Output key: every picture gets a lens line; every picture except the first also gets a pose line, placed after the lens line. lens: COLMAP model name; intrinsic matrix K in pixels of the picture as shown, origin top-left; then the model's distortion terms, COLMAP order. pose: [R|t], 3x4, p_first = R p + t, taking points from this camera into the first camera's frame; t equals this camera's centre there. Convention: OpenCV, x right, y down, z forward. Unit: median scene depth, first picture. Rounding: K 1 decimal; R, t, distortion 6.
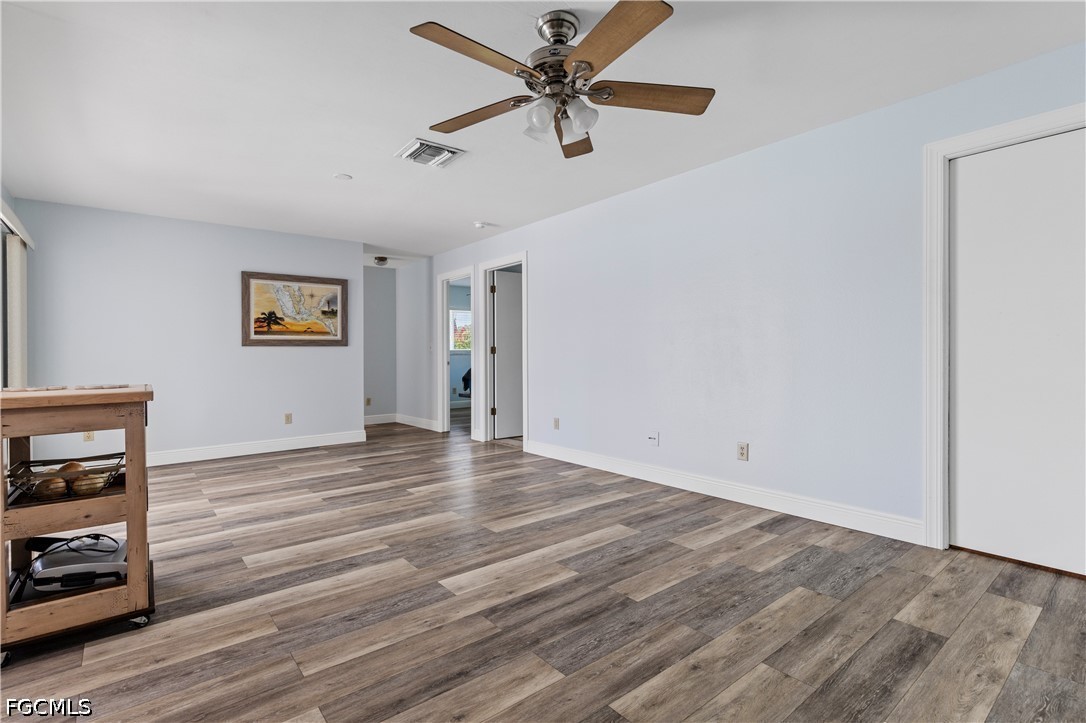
lens RADIAL K [[509.5, 0, 547.3], [0, 509.5, 356.1], [0, 0, 1]] dist [-0.004037, -0.000044]
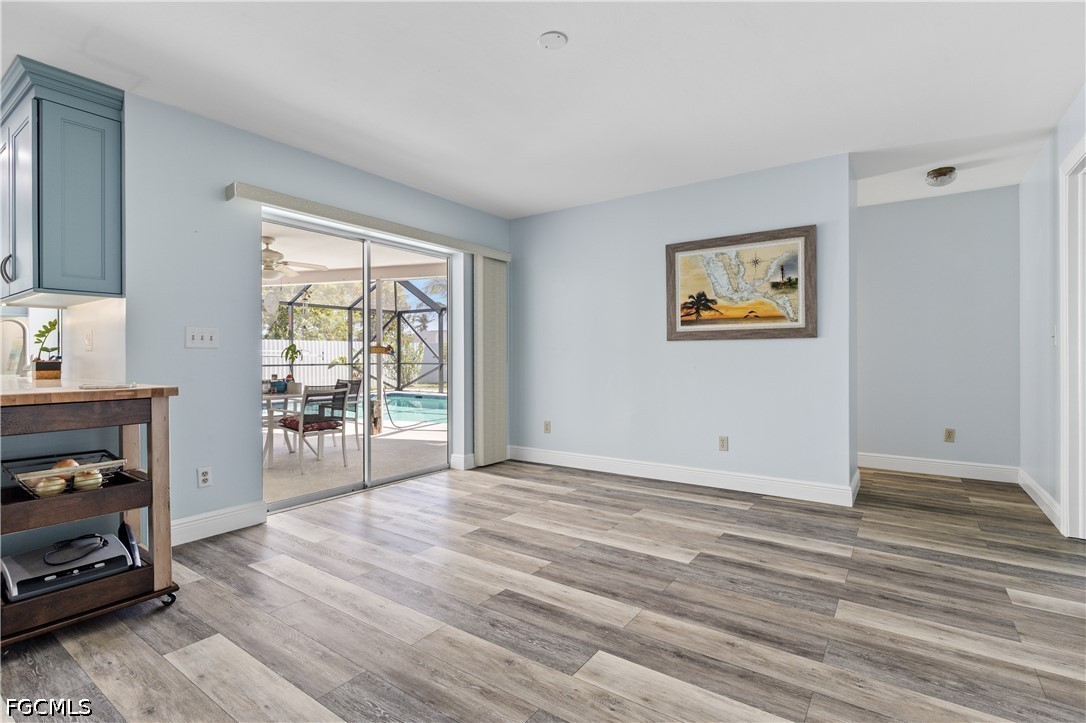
lens RADIAL K [[509.5, 0, 547.3], [0, 509.5, 356.1], [0, 0, 1]] dist [-0.004037, -0.000044]
pose [[0.266719, 0.010336, -0.963719, 0.162312], [-0.001791, 0.999946, 0.010229, -0.005949], [0.963773, -0.001002, 0.266723, 0.935916]]
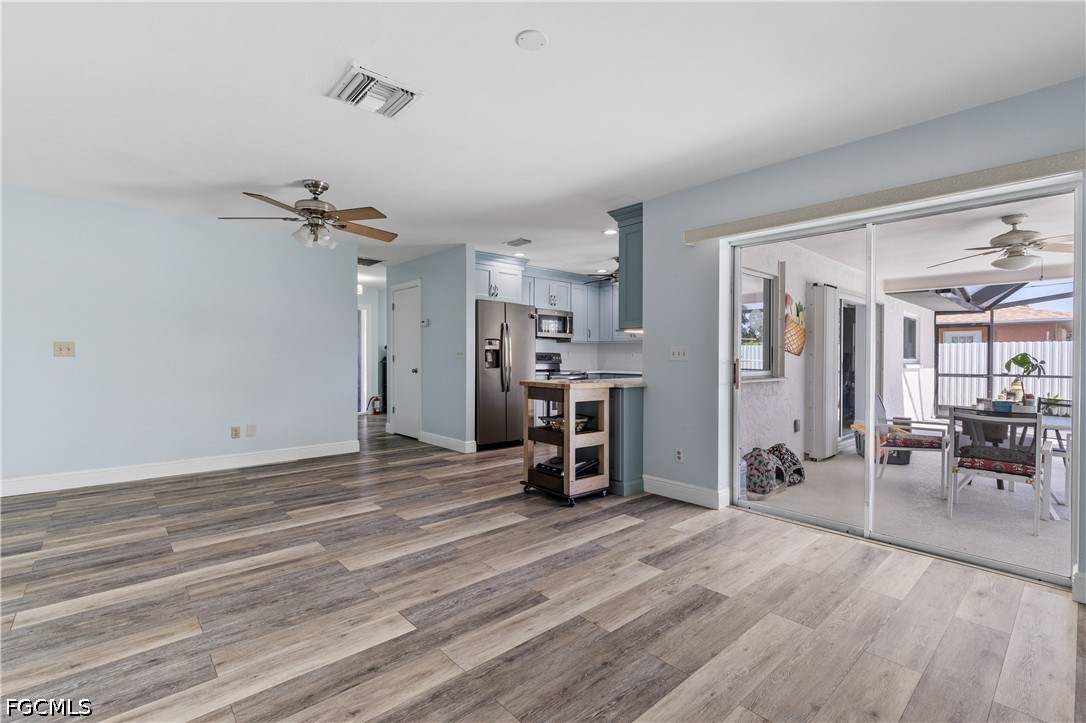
lens RADIAL K [[495.0, 0, 548.5], [0, 495.0, 357.7], [0, 0, 1]] dist [0.001934, -0.000027]
pose [[-0.998914, 0.002924, -0.046508, -0.439133], [0.002749, 0.999989, 0.003819, -0.021423], [0.046519, 0.003687, -0.998911, 1.701465]]
